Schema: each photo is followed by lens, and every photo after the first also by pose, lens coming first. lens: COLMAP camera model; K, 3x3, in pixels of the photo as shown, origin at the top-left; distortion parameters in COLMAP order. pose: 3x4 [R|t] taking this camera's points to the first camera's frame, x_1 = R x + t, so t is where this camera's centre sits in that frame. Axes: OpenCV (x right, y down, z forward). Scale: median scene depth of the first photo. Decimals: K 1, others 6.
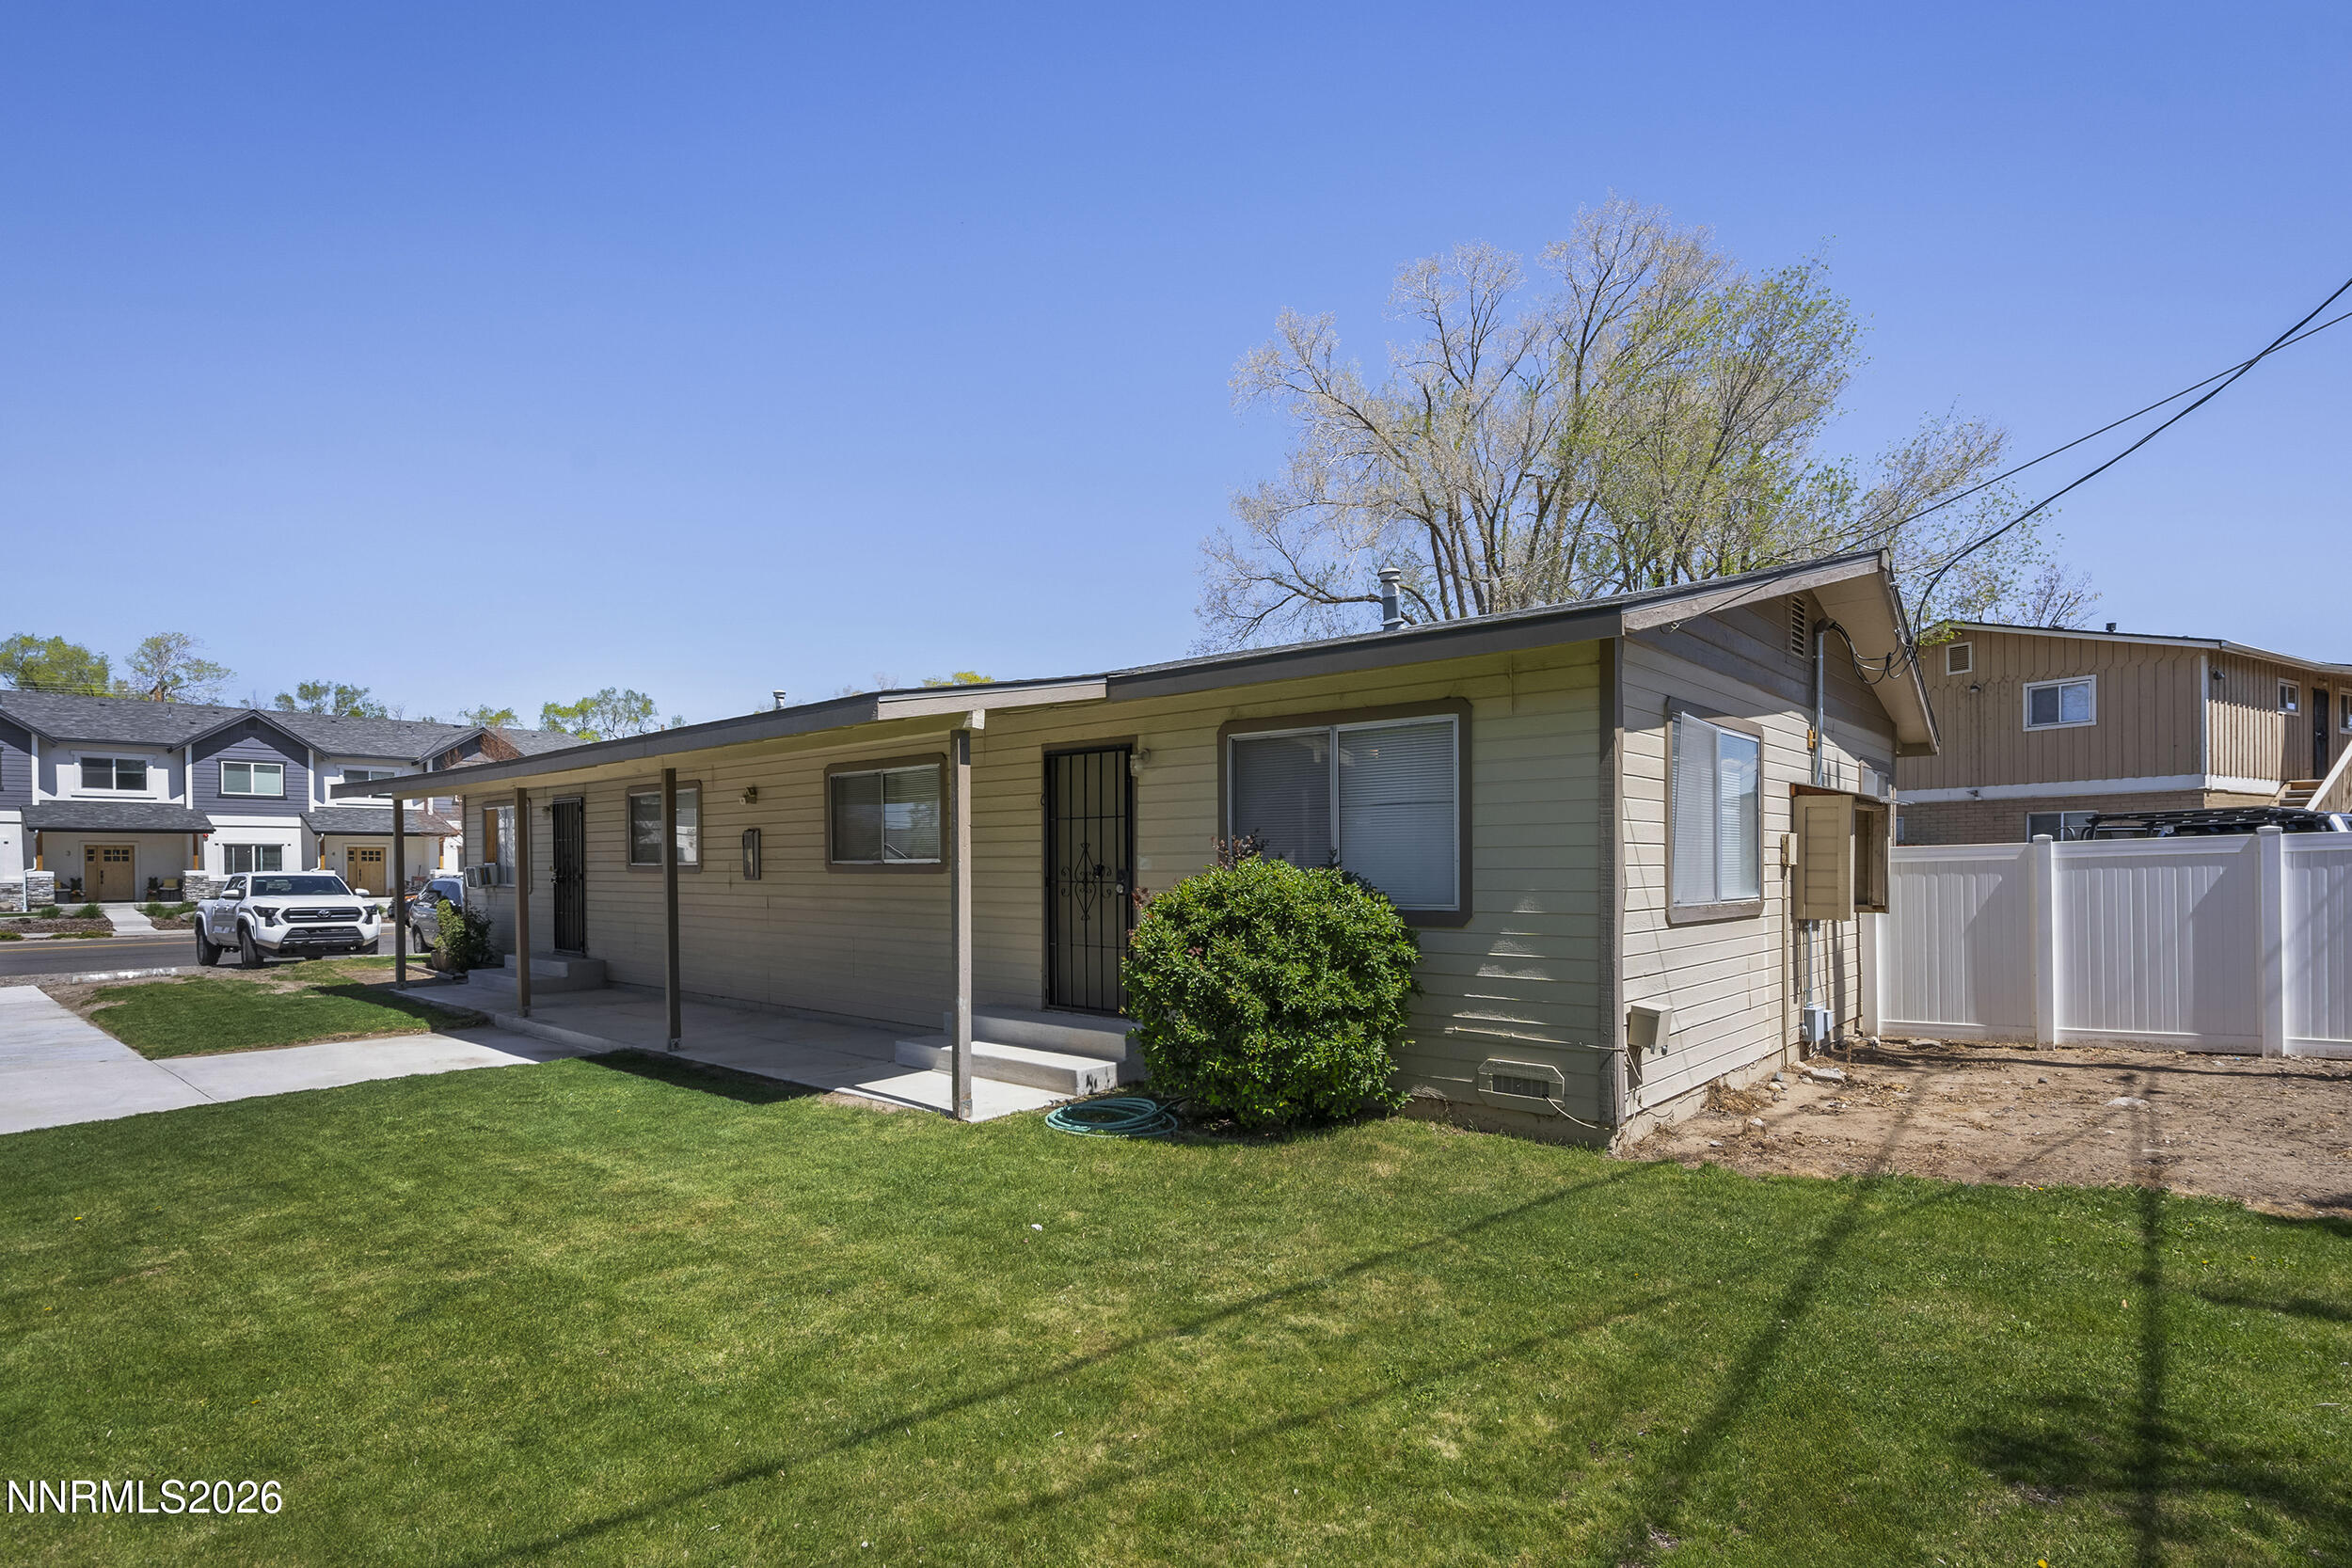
lens RADIAL K [[1161.8, 0, 1175.9], [0, 1161.8, 898.2], [0, 0, 1]] dist [-0.006990, 0.000167]
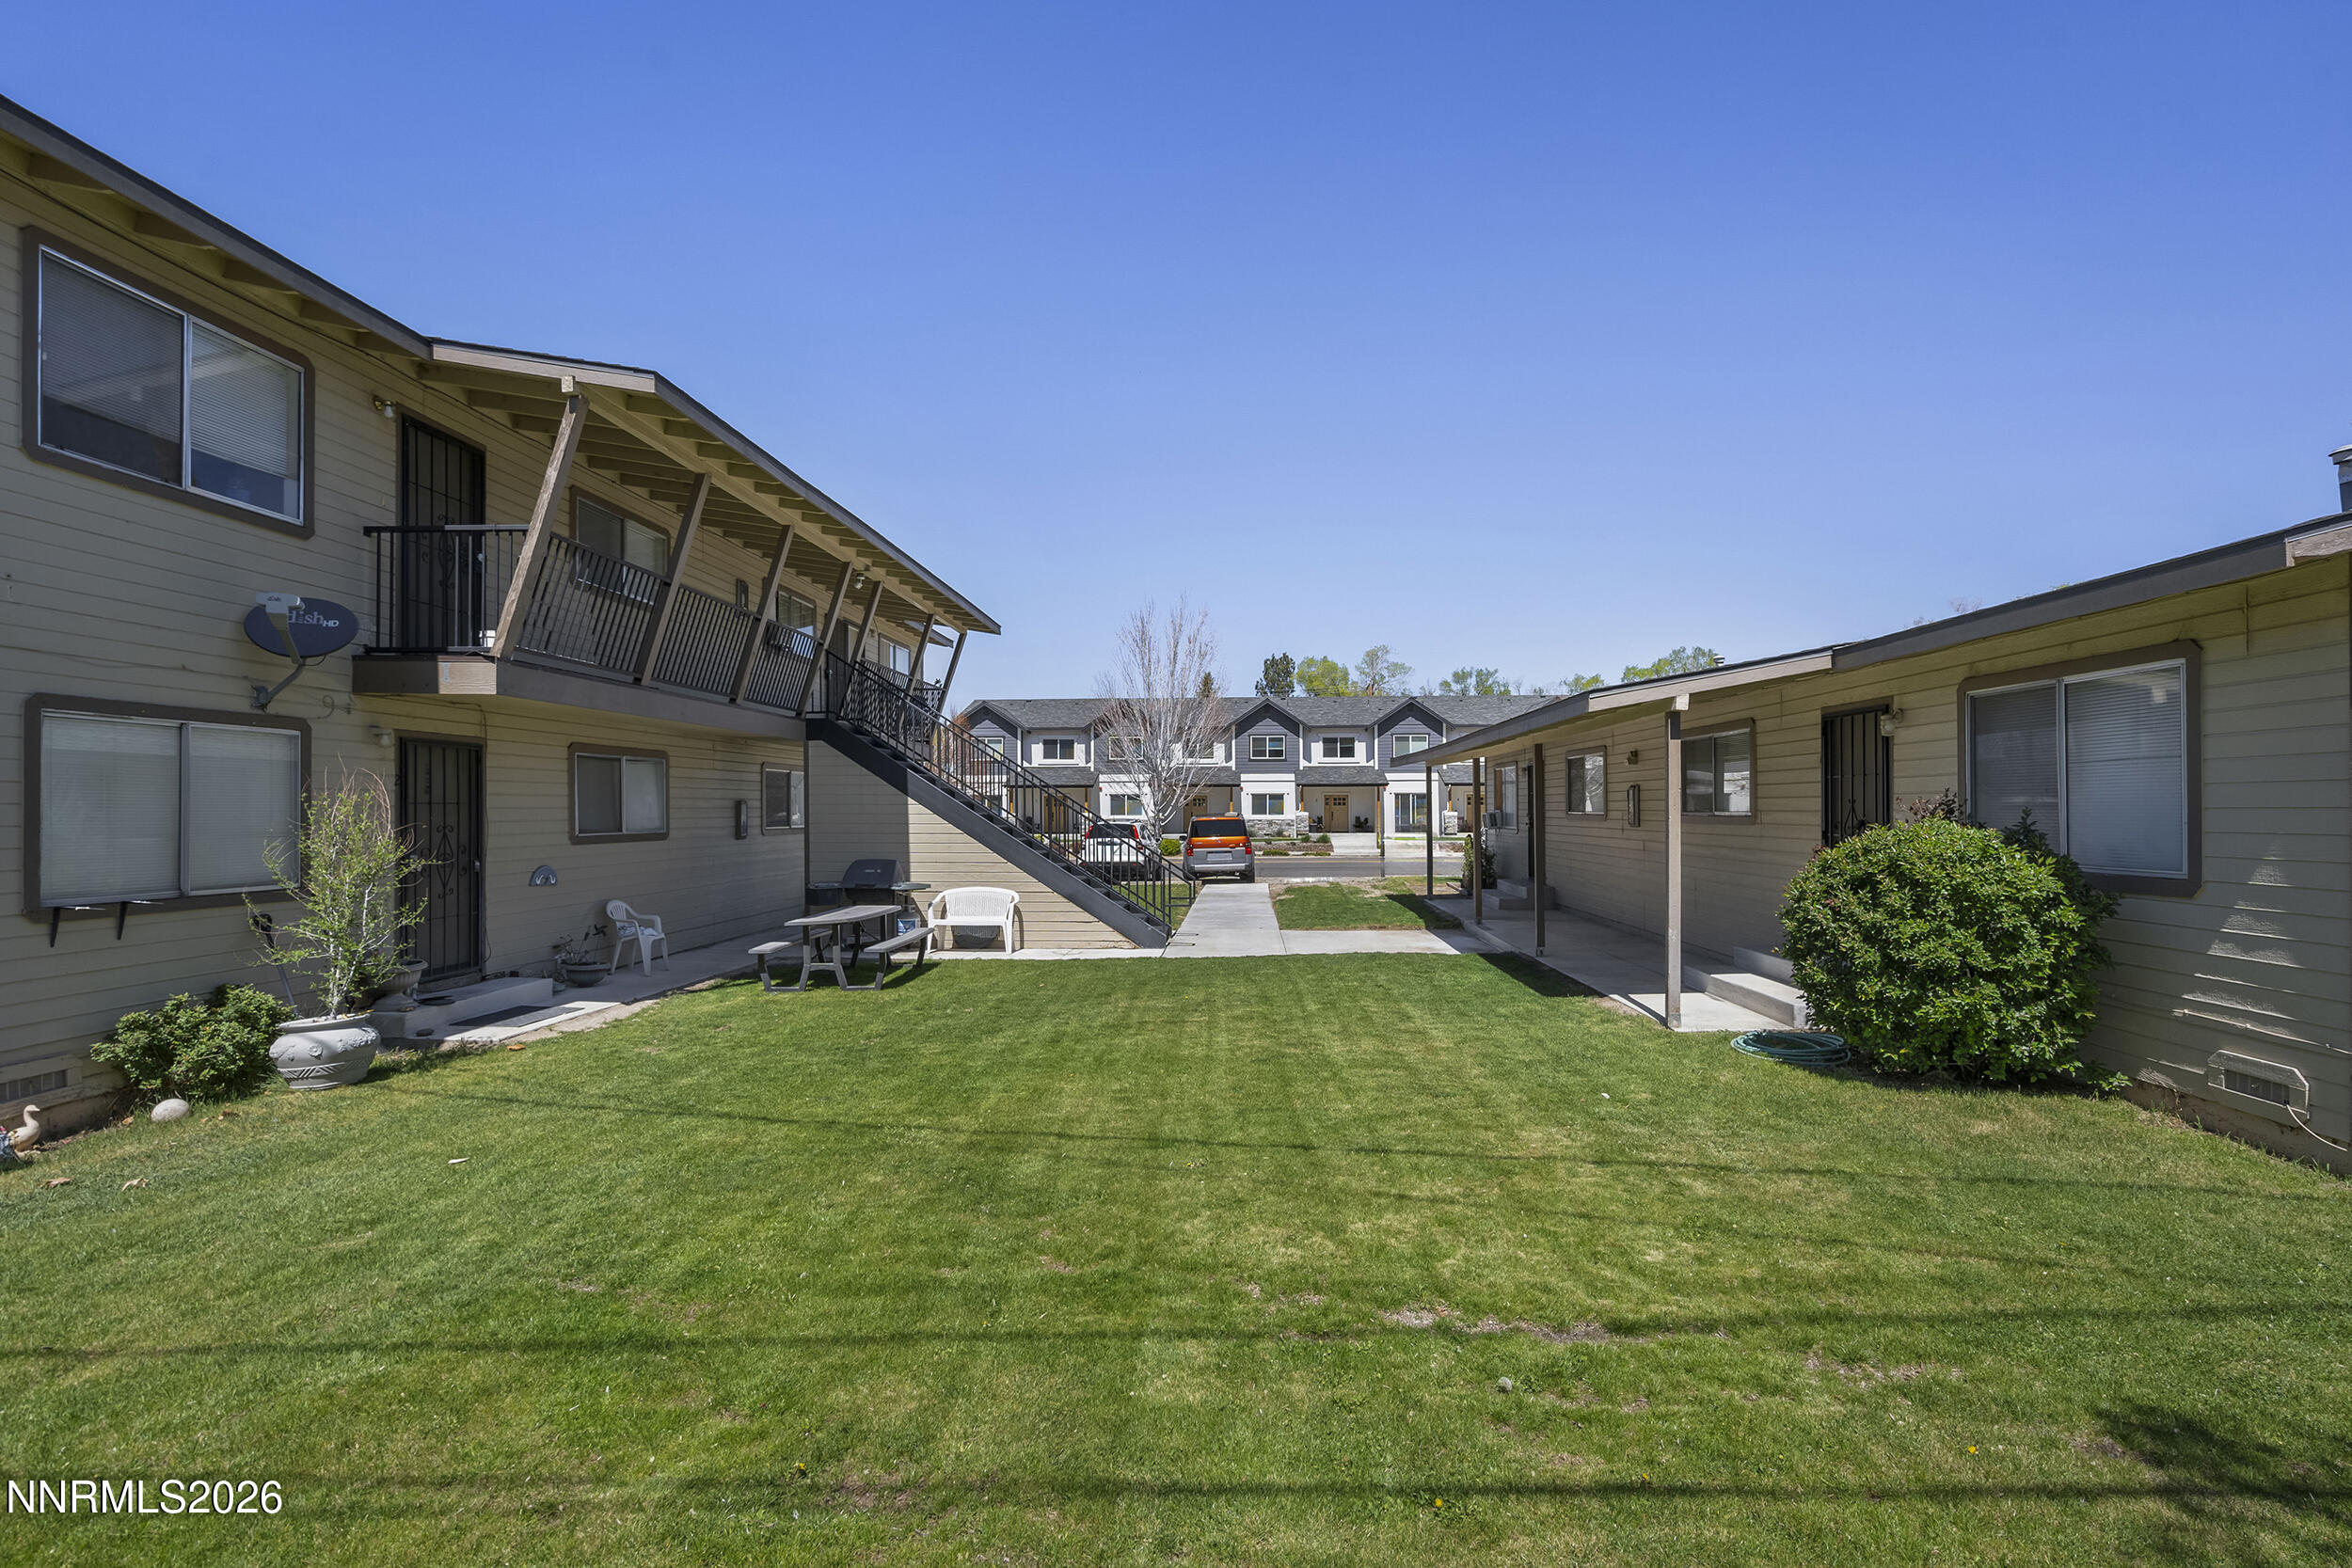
lens RADIAL K [[1086.0, 0, 1171.2], [0, 1086.0, 834.7], [0, 0, 1]] dist [-0.000421, 0.000743]
pose [[0.600585, 0.019235, -0.799330, 0.423724], [-0.019647, 0.999764, 0.009296, -0.014804], [0.799320, 0.010122, 0.600821, -0.116579]]
